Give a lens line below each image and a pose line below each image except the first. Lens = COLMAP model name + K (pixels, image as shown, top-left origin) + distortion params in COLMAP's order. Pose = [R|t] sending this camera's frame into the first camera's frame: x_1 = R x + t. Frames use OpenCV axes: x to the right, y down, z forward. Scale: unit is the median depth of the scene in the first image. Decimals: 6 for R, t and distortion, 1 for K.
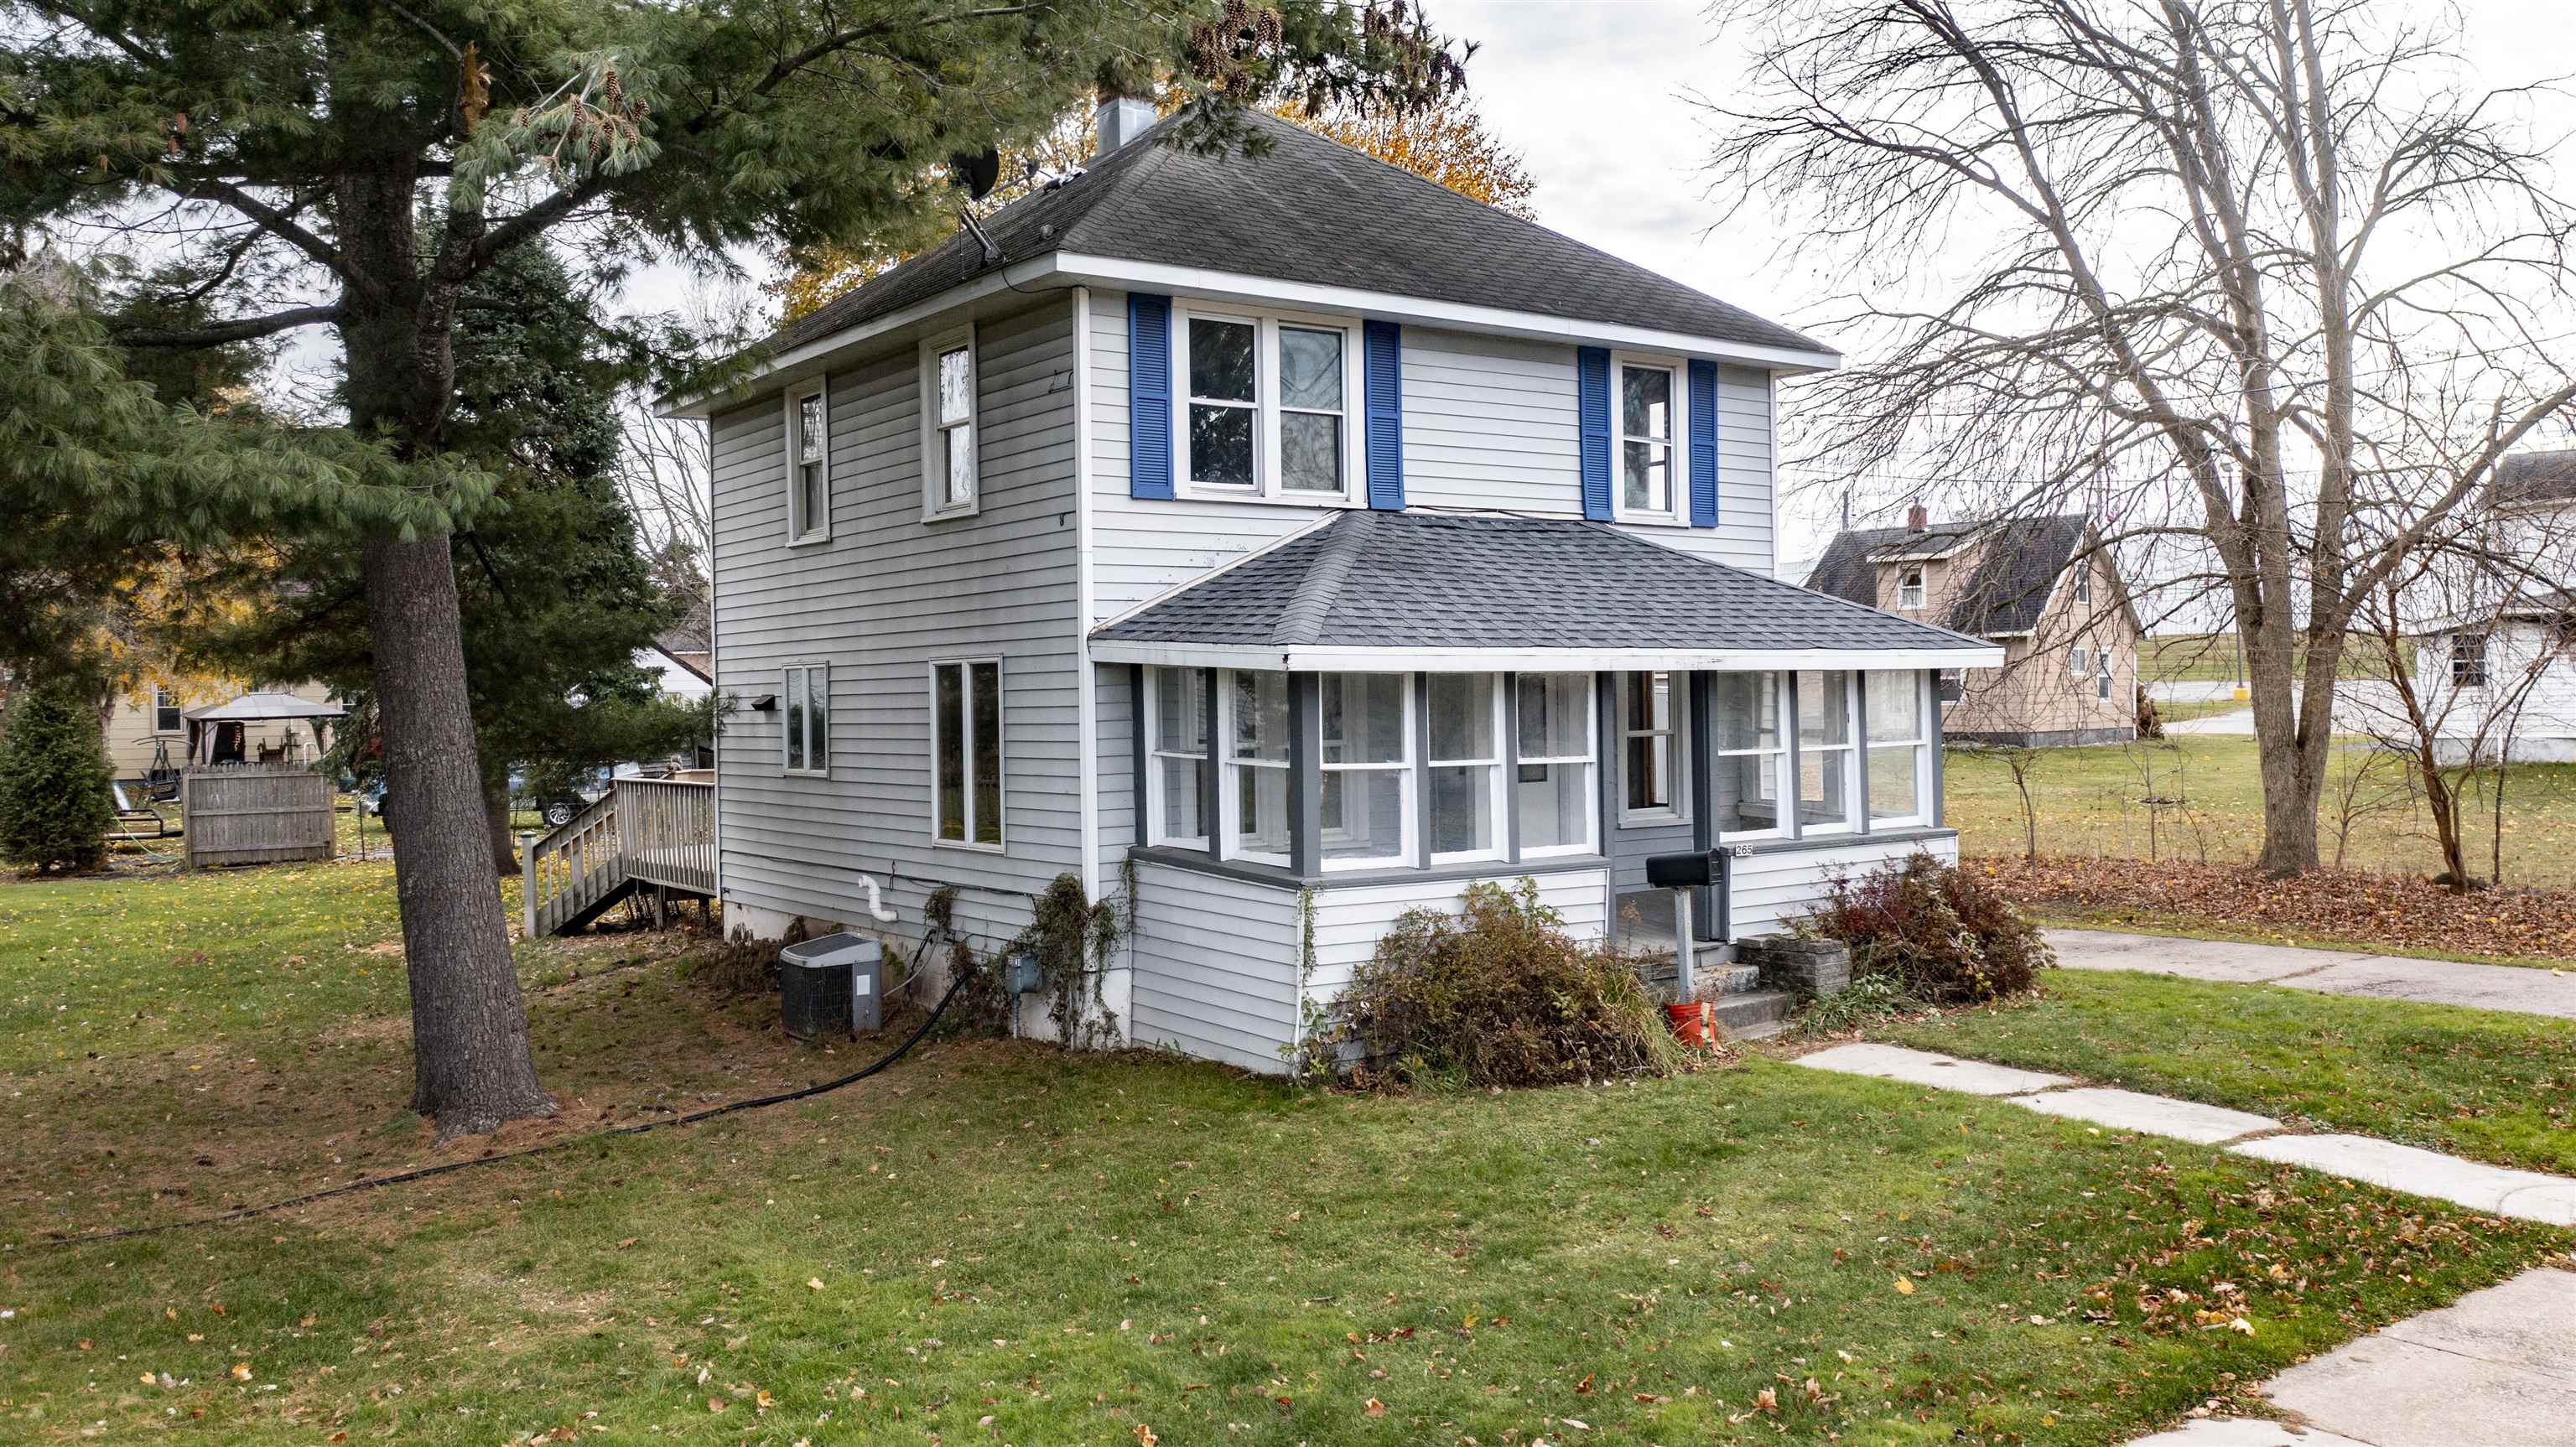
lens RADIAL K [[2088.7, 0, 1288.0], [0, 2088.7, 723.5], [0, 0, 1]] dist [-0.029610, 0.001894]
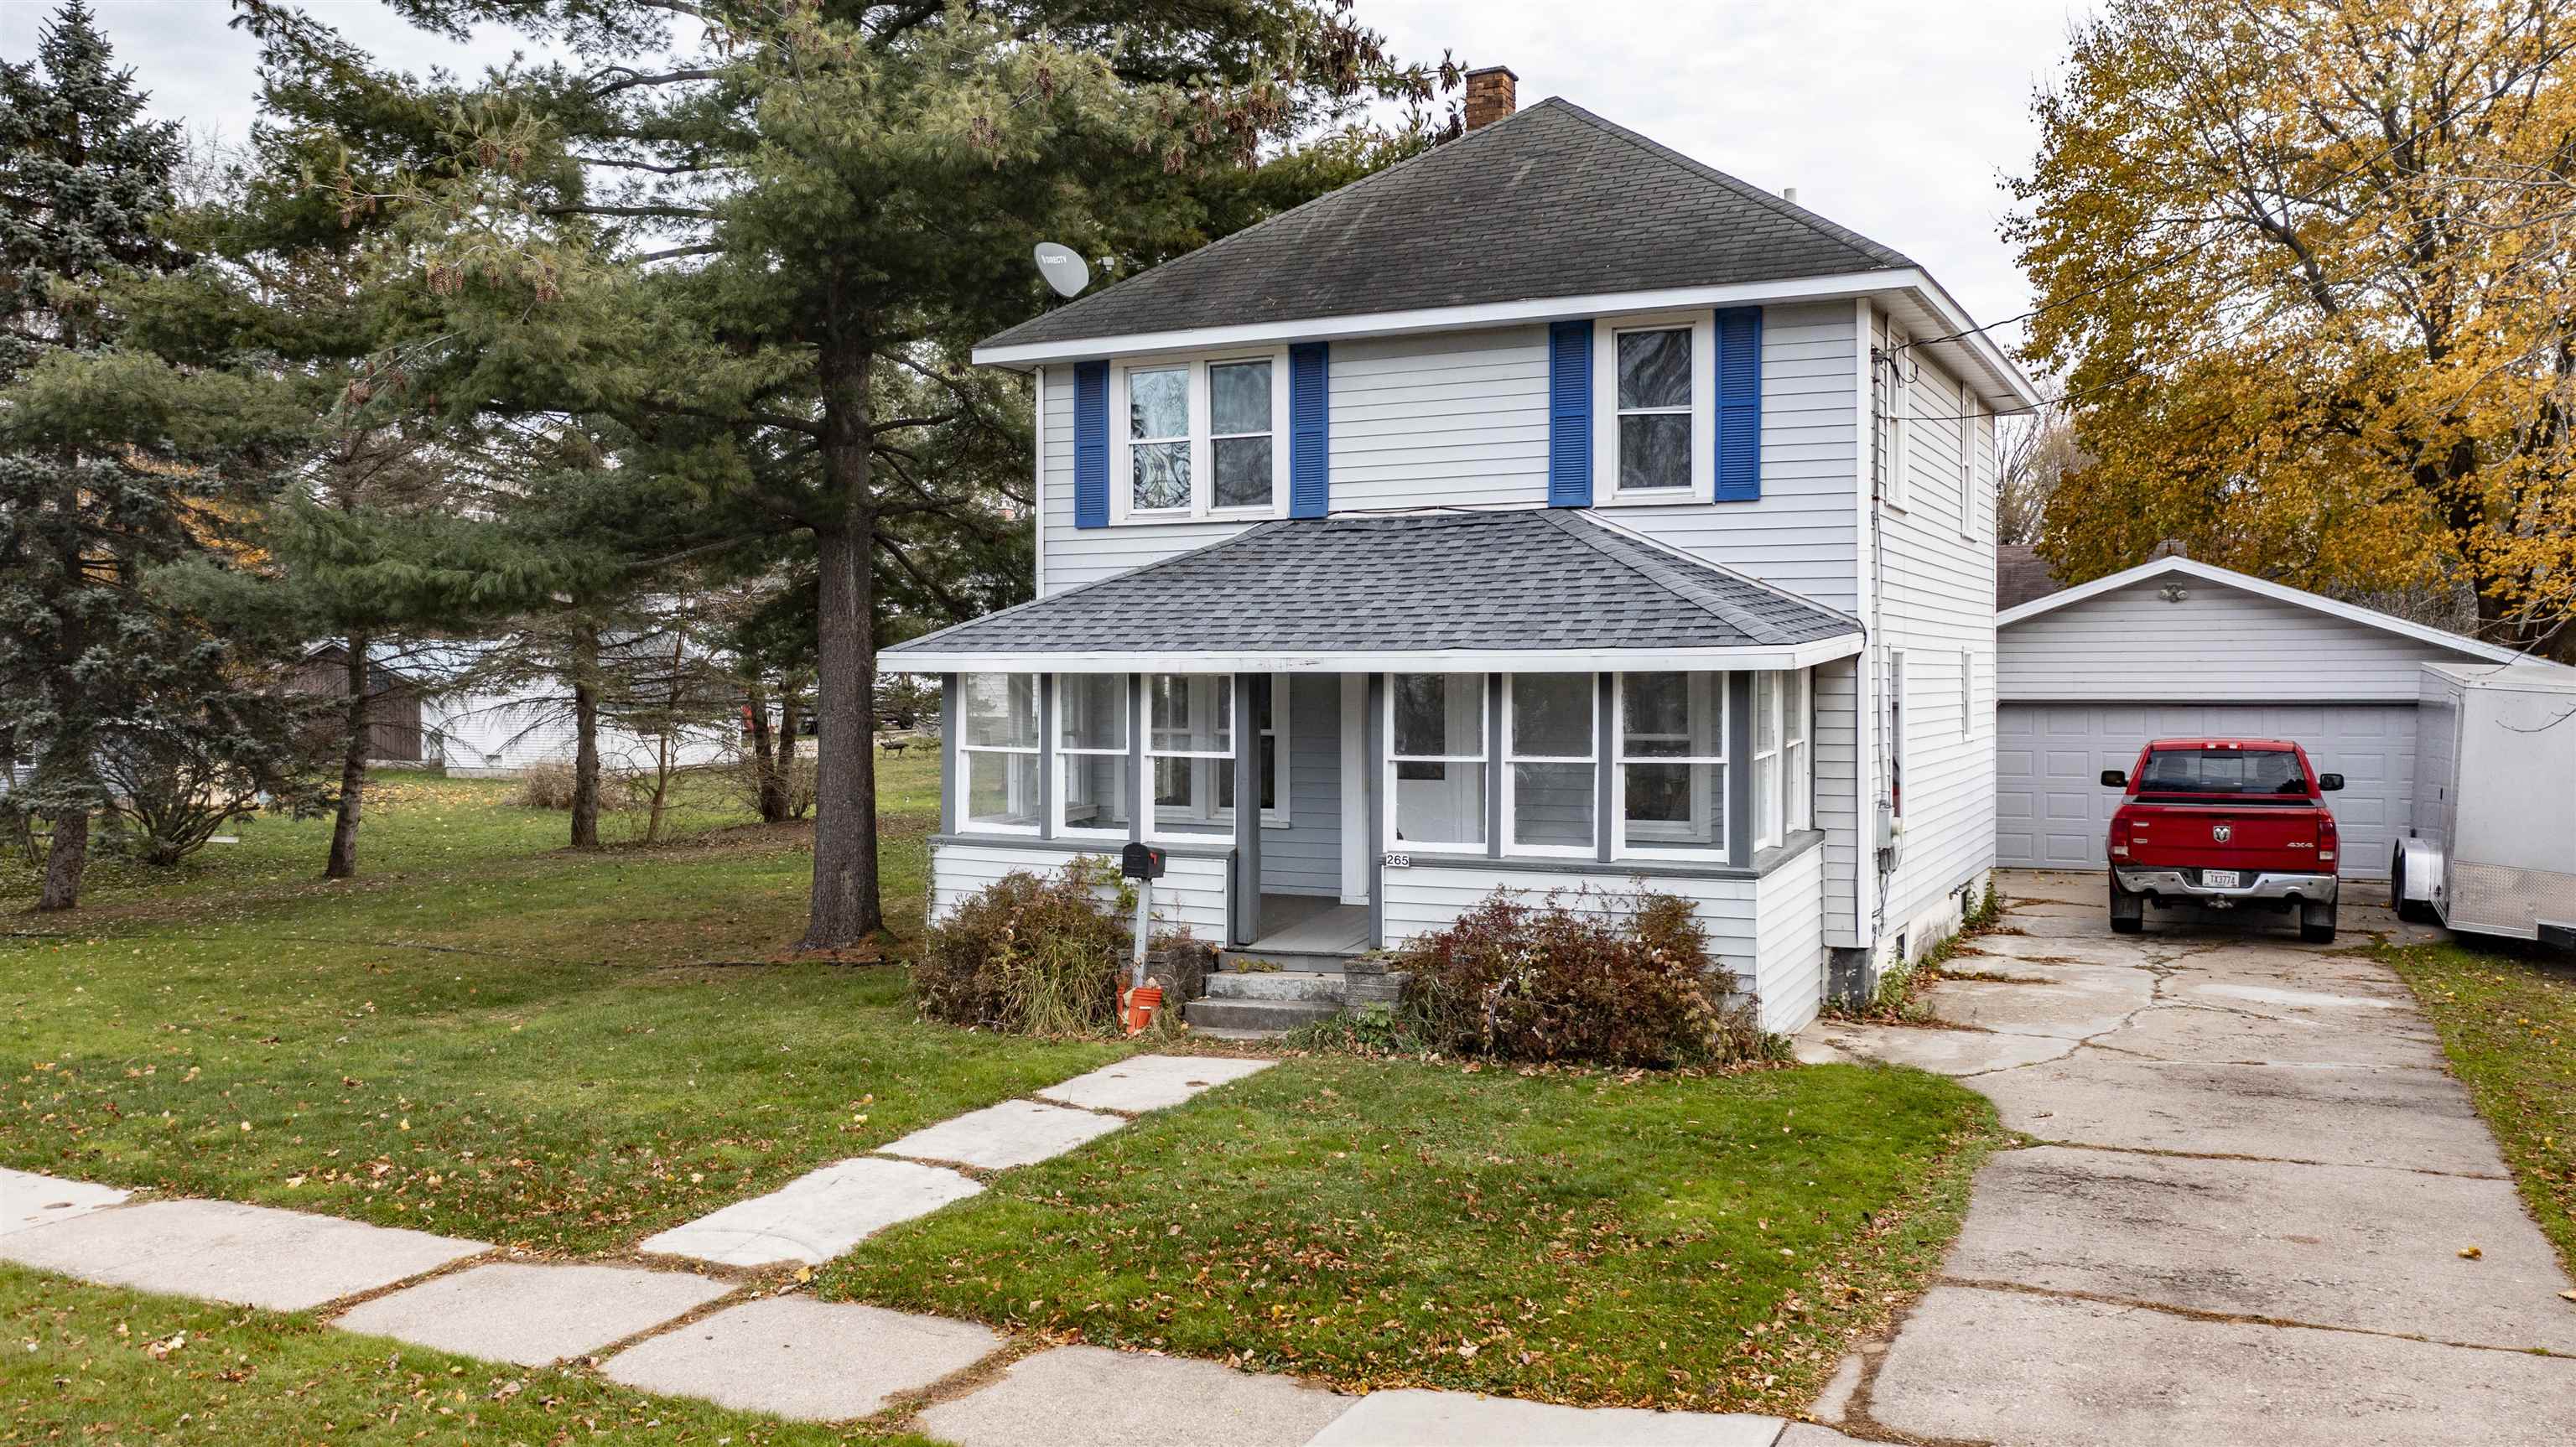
lens RADIAL K [[2042.4, 0, 1288.0], [0, 2042.4, 723.5], [0, 0, 1]] dist [-0.023683, 0.007948]
pose [[0.461477, 0.033199, -0.886531, 1.031721], [-0.016920, 0.999447, 0.028619, -0.027484], [0.886991, 0.001793, 0.461784, 0.529867]]
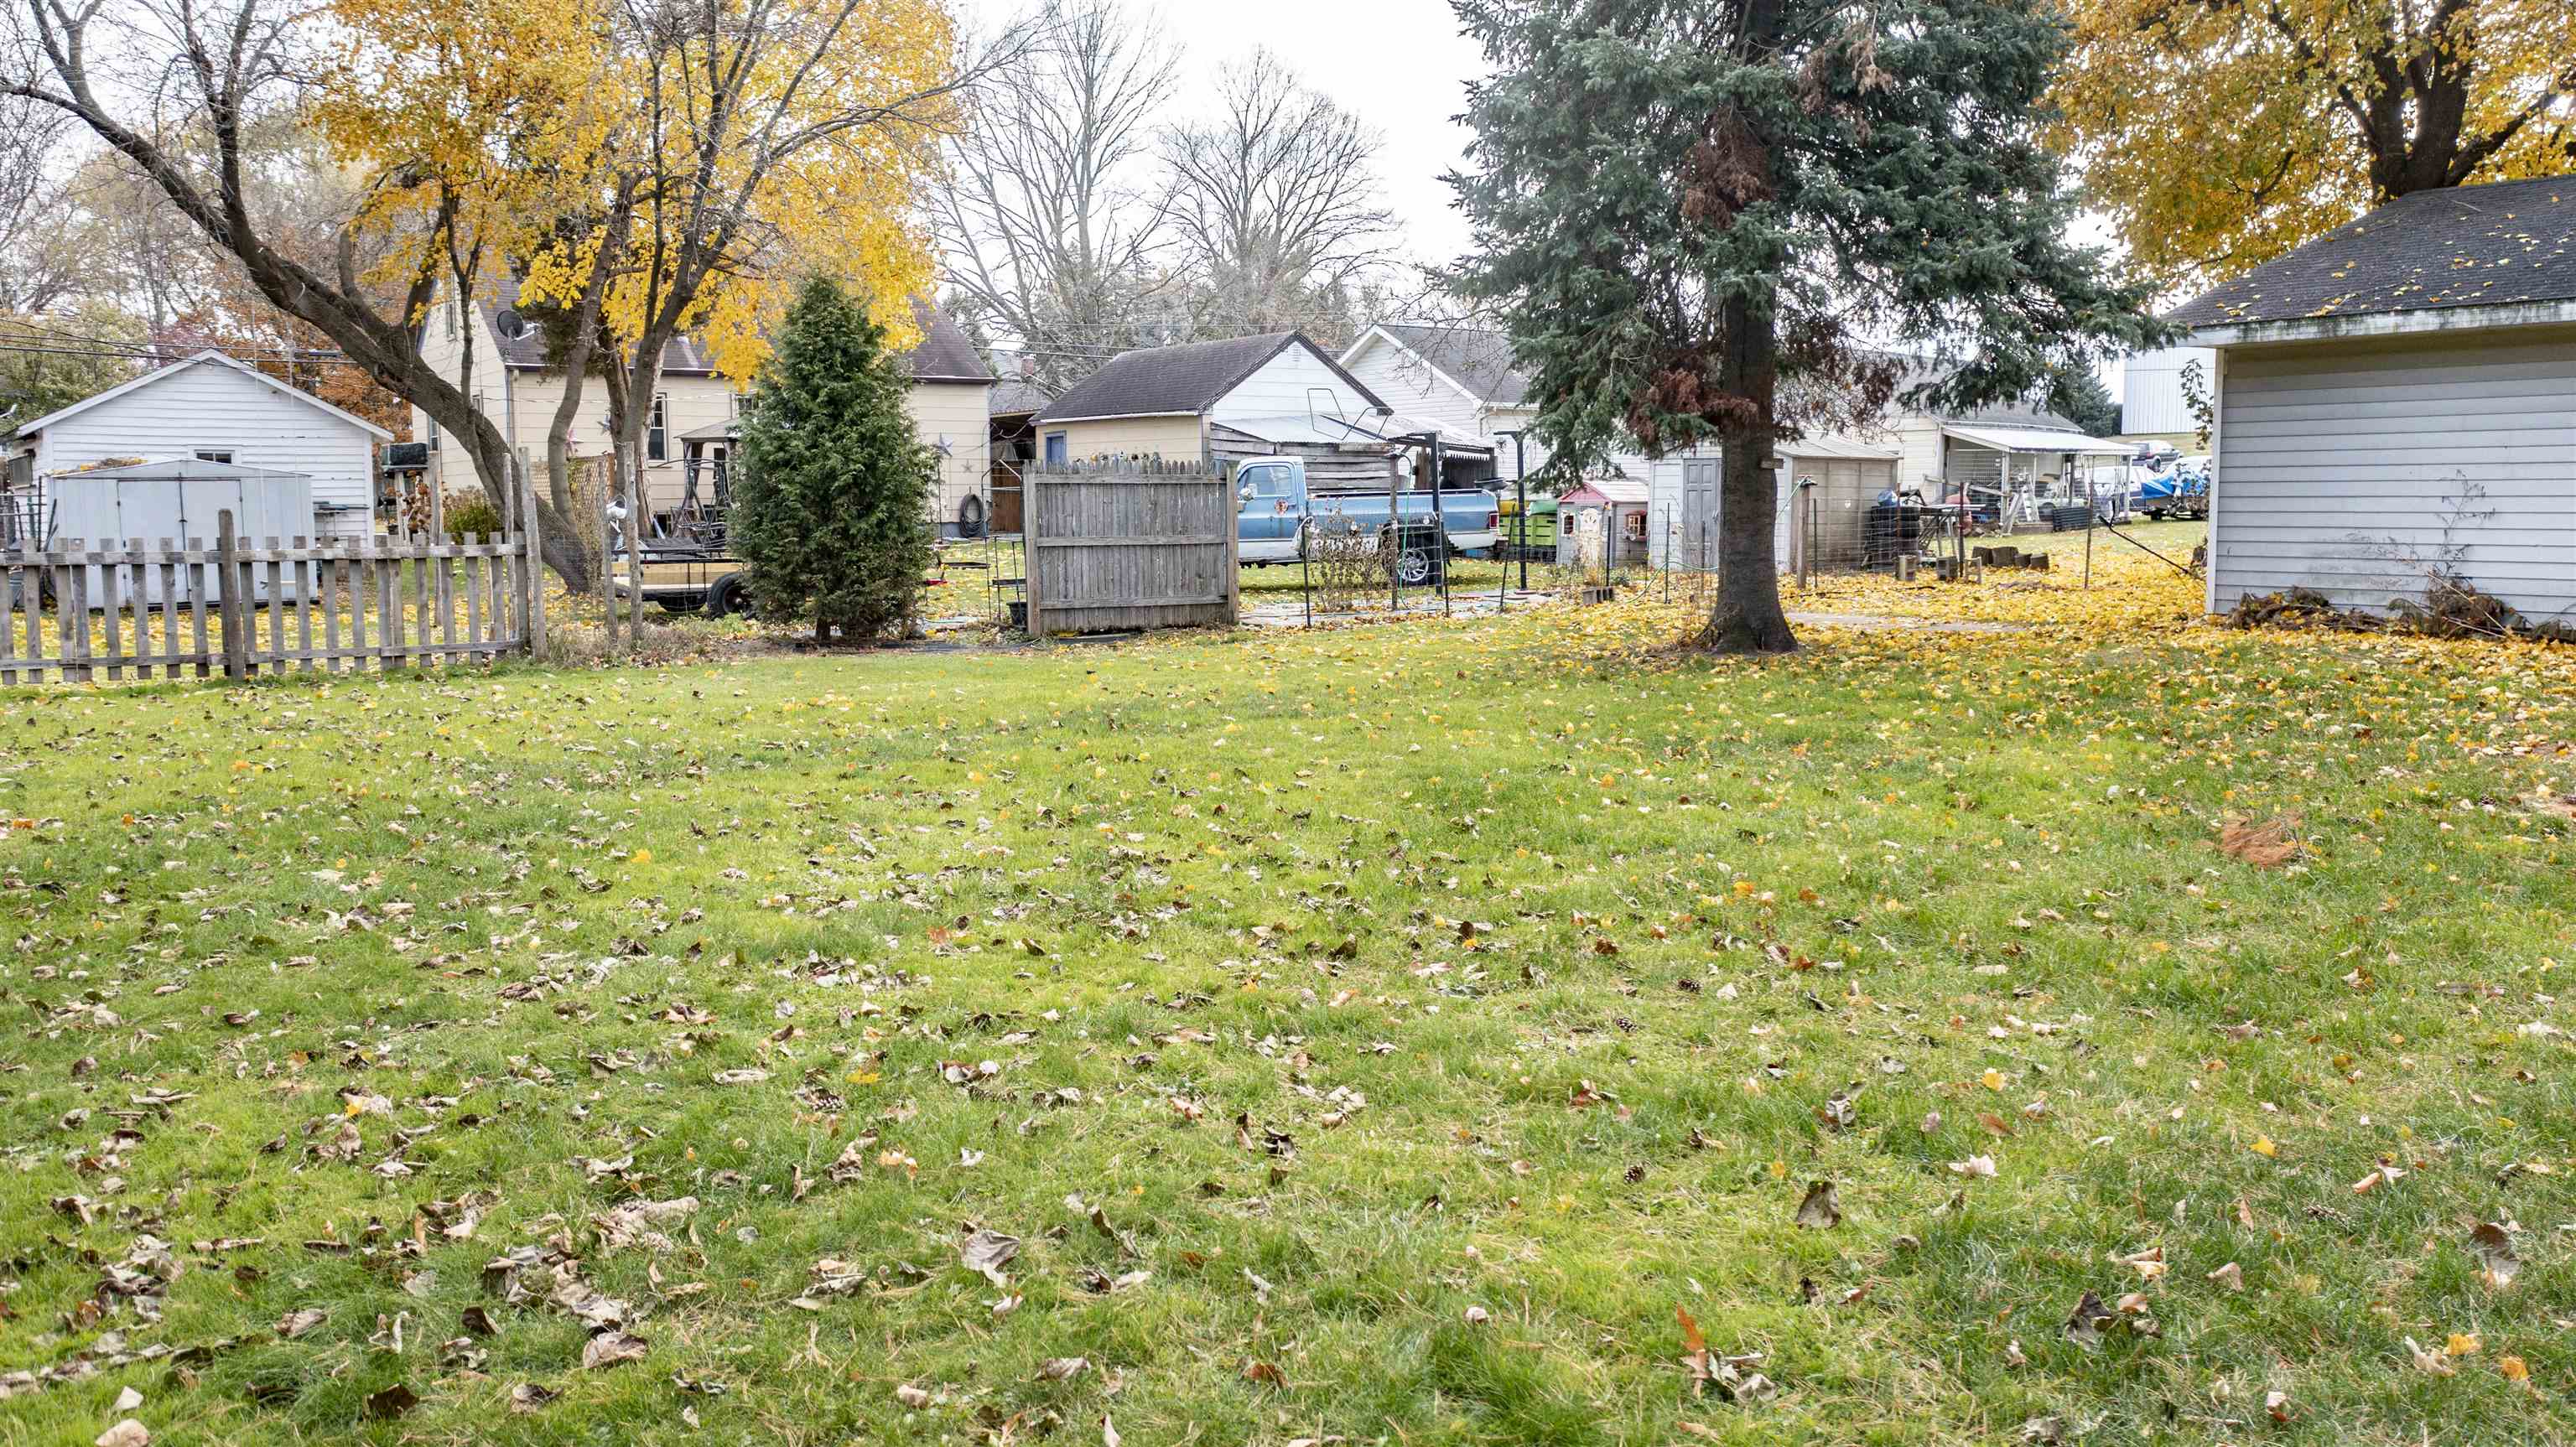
lens RADIAL K [[2042.4, 0, 1288.0], [0, 2042.4, 723.5], [0, 0, 1]] dist [-0.023683, 0.007948]
pose [[0.999281, 0.013110, -0.035588, -1.068992], [-0.009849, 0.995866, 0.090295, 0.101246], [0.036624, -0.089880, 0.995279, 1.035550]]
